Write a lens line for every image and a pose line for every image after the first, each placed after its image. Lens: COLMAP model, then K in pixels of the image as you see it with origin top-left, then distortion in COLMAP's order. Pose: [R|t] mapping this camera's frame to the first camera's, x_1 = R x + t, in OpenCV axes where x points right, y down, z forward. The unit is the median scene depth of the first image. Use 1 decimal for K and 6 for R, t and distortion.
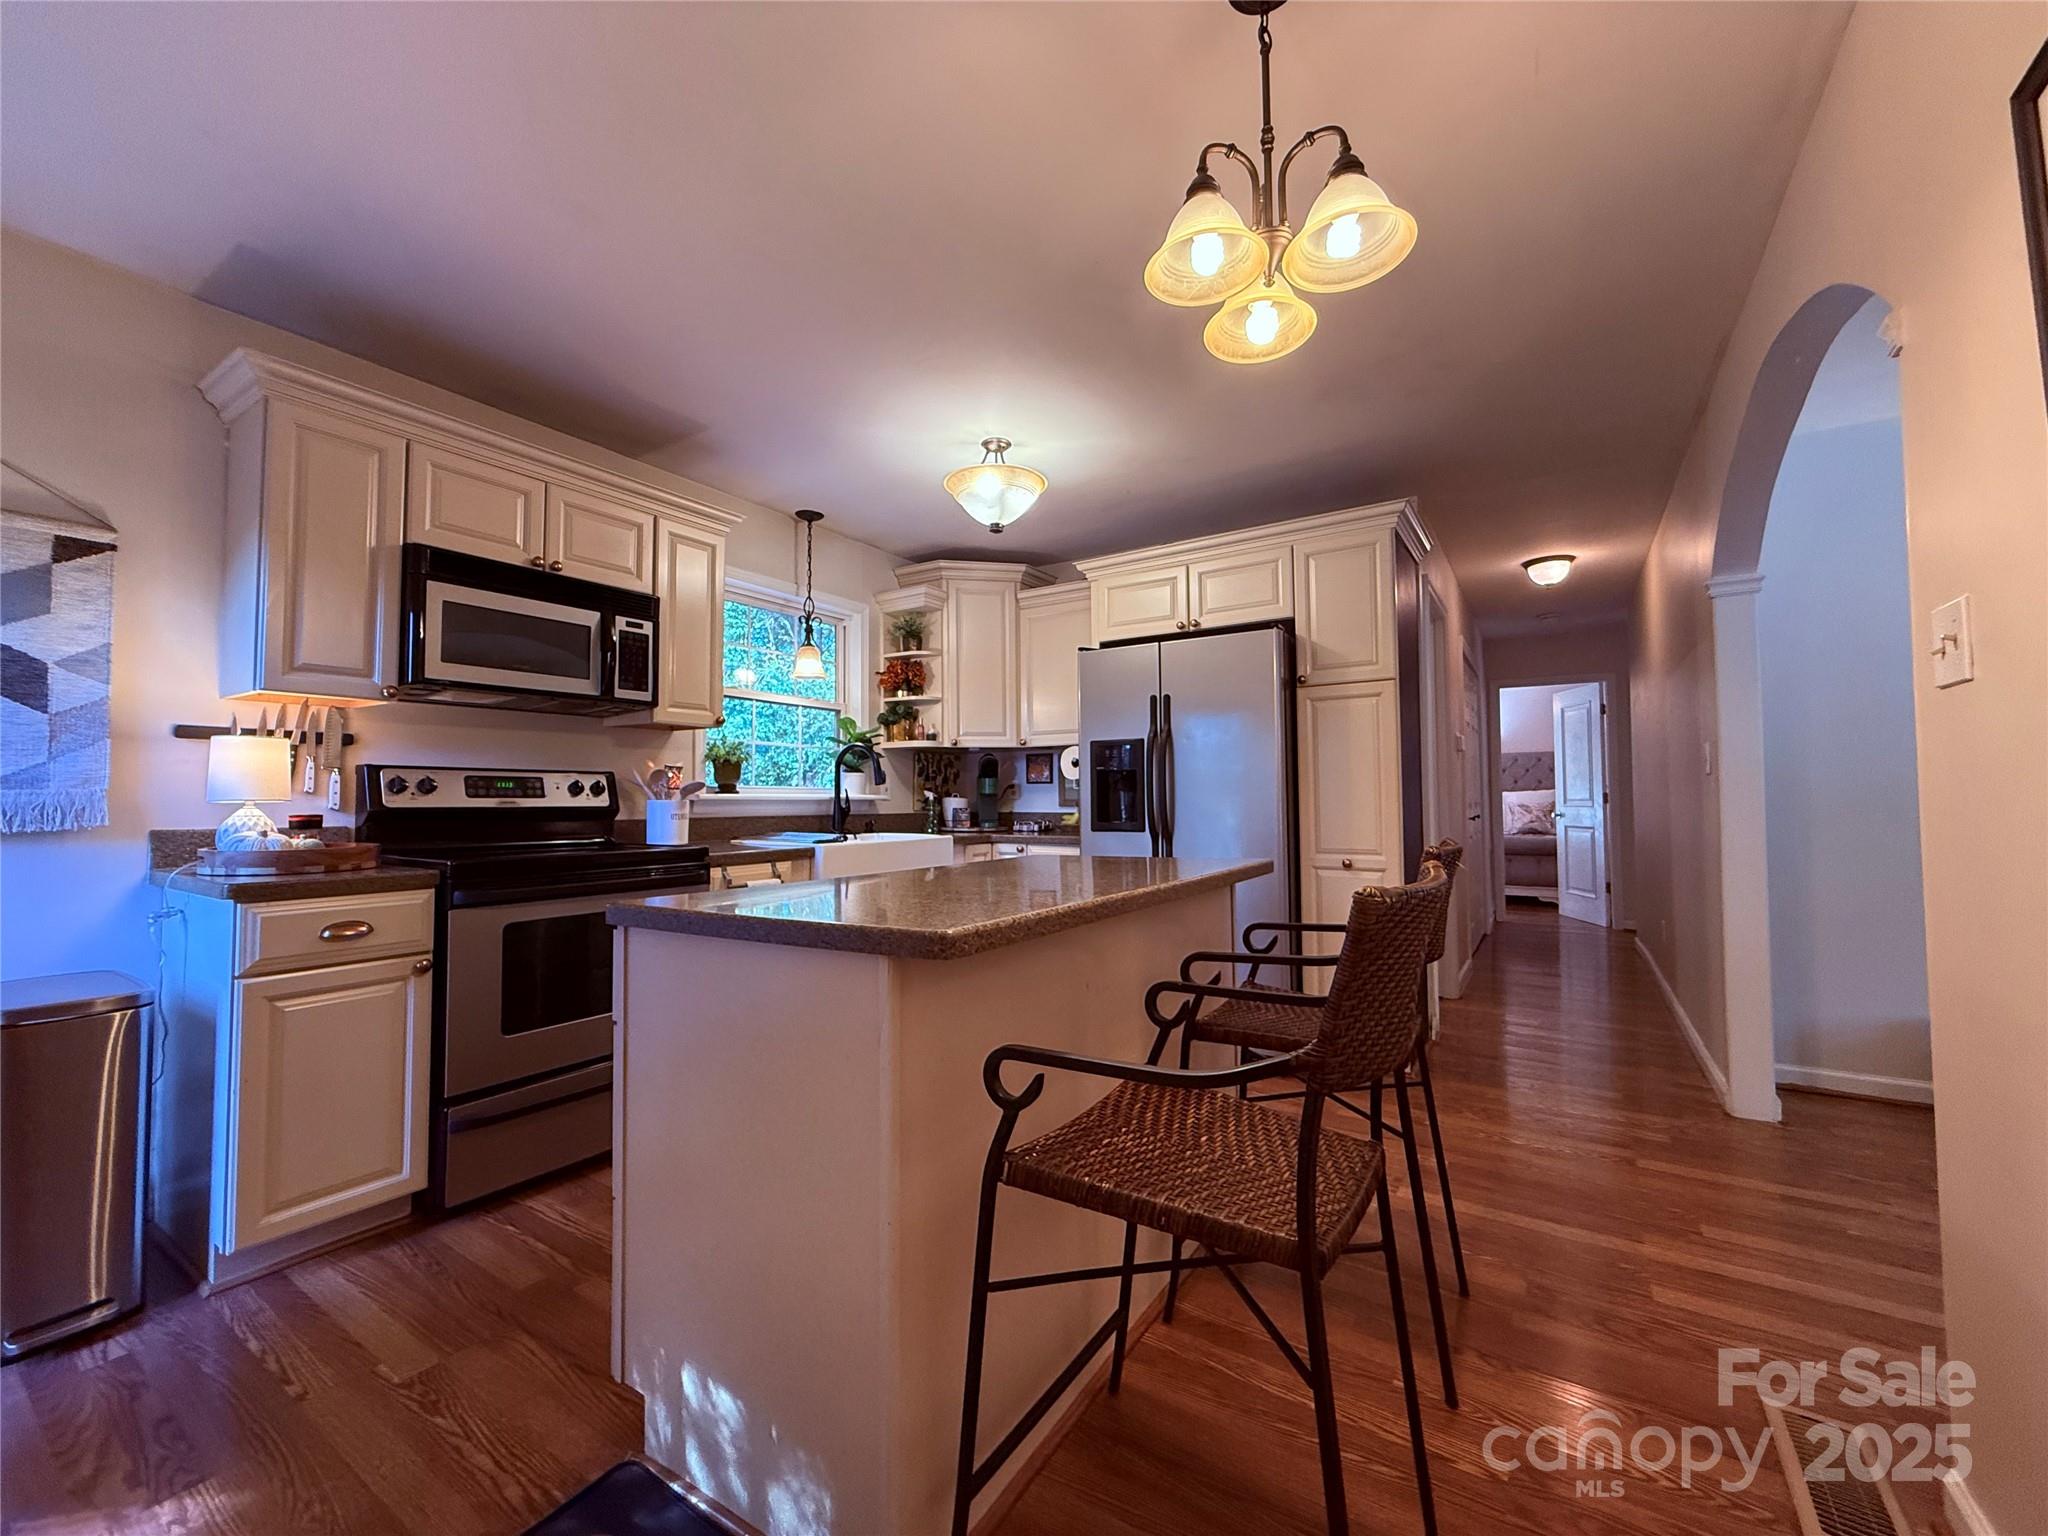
lens RADIAL K [[817.1, 0, 1028.7], [0, 817.1, 766.2], [0, 0, 1]] dist [-0.000389, -0.000679]
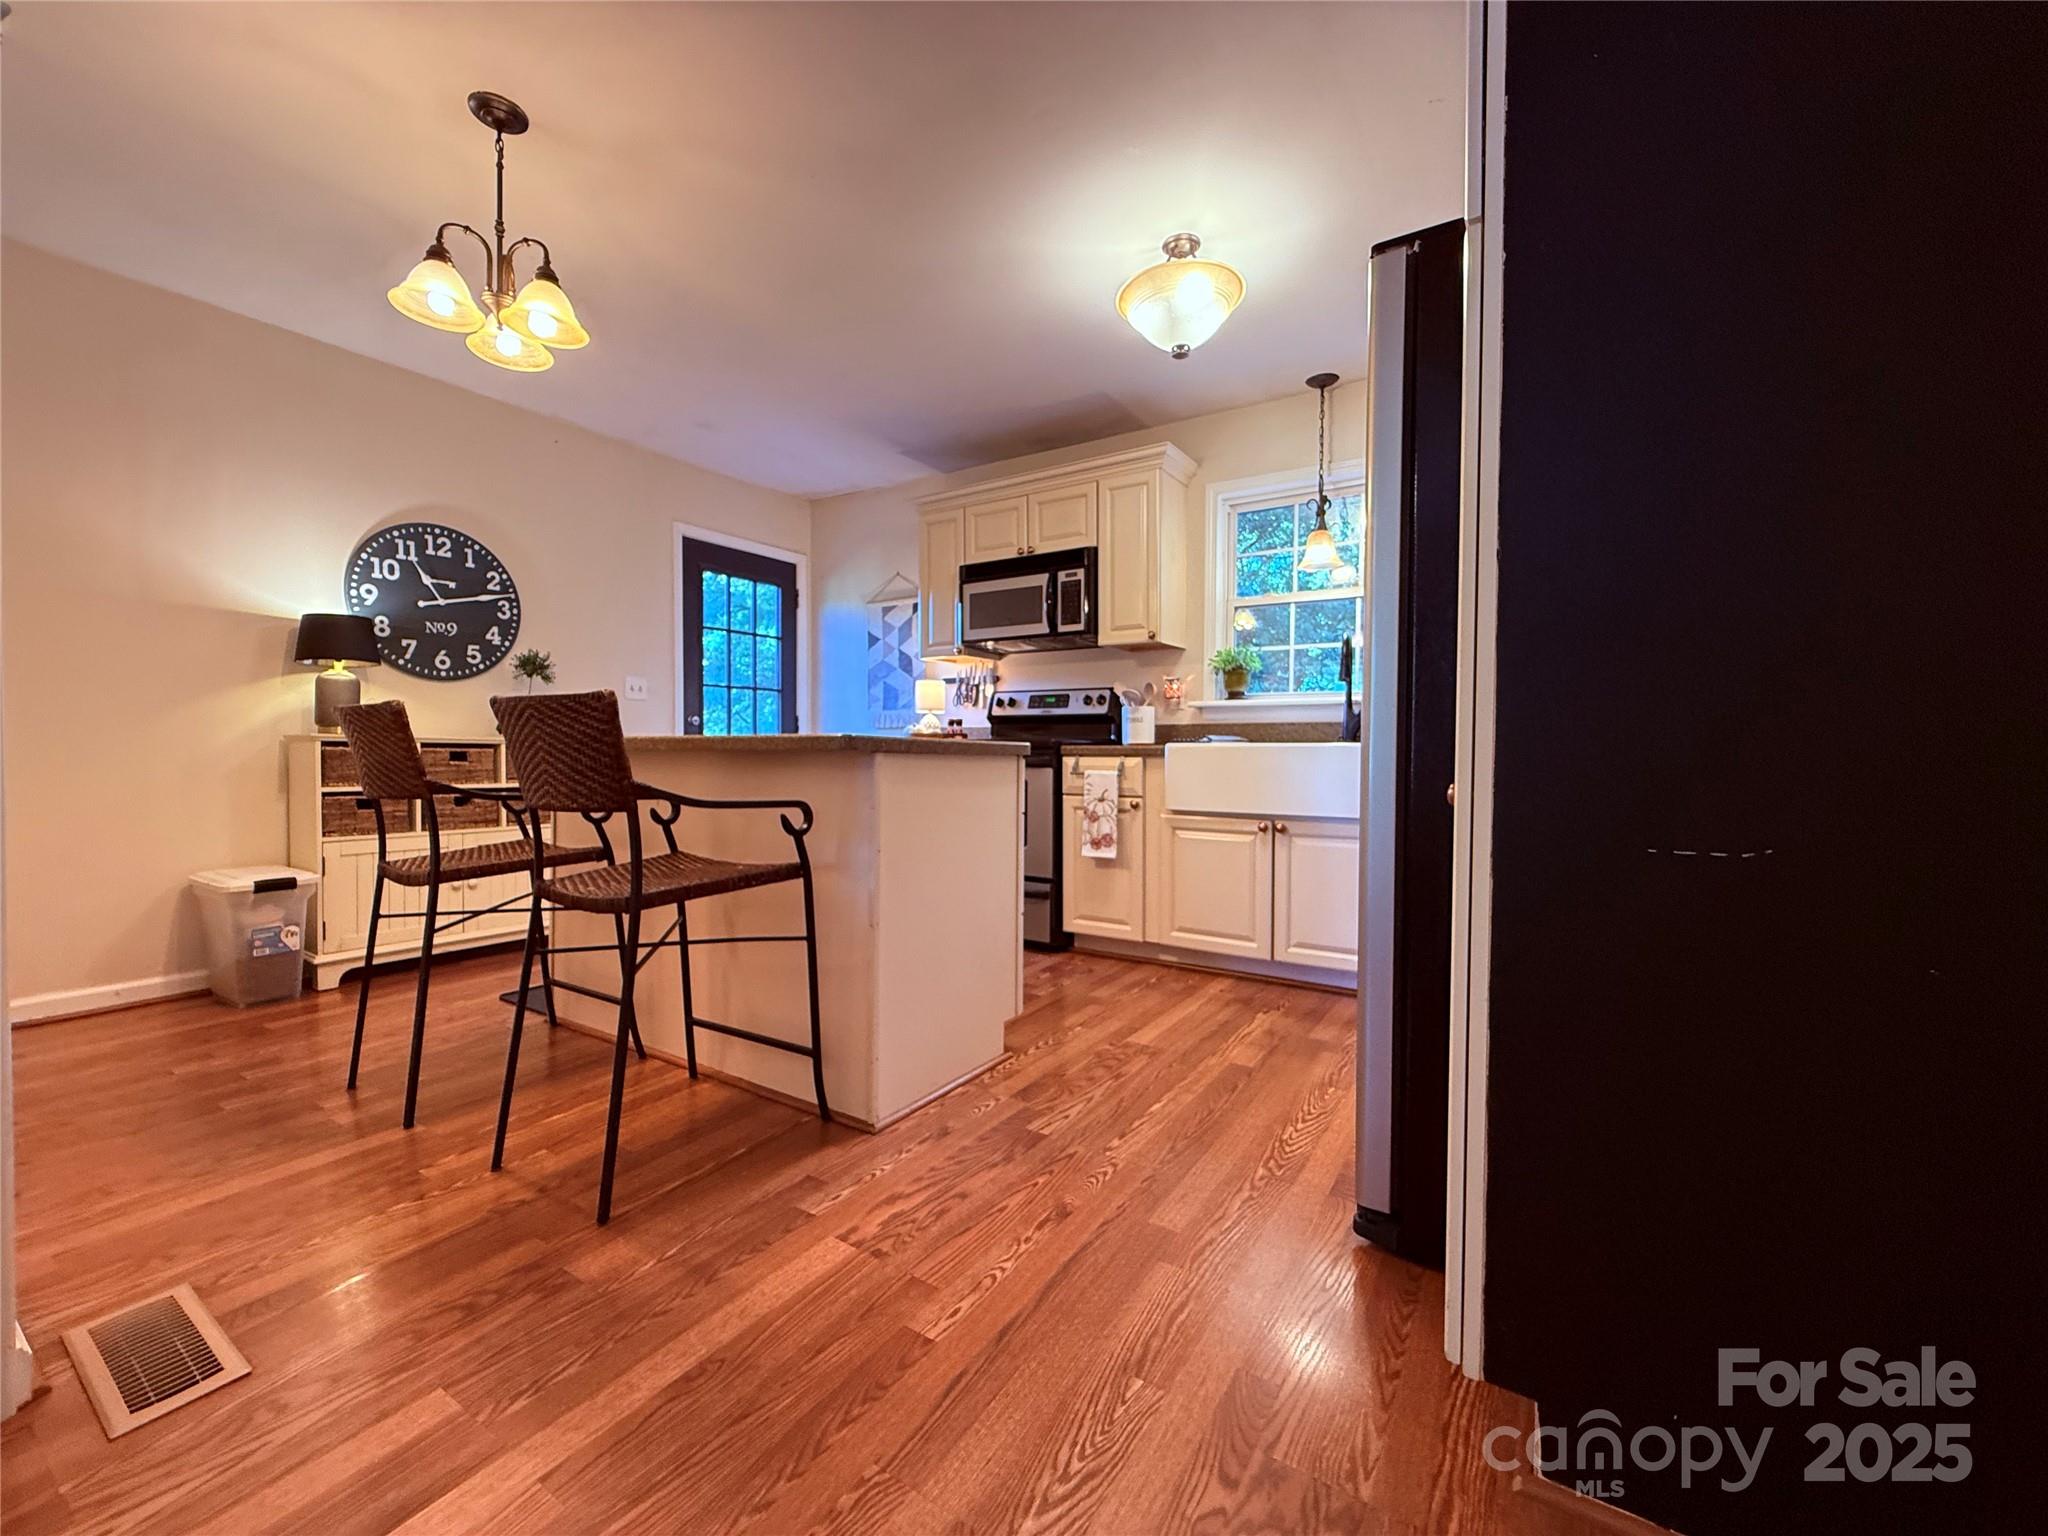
lens RADIAL K [[817.1, 0, 1041.0], [0, 817.1, 769.5], [0, 0, 1]] dist [-0.000389, -0.000679]
pose [[0.015277, 0.031482, -0.999388, 0.876629], [0.039480, 0.998706, 0.032064, 0.101173], [0.999104, -0.039945, 0.014015, 0.943120]]
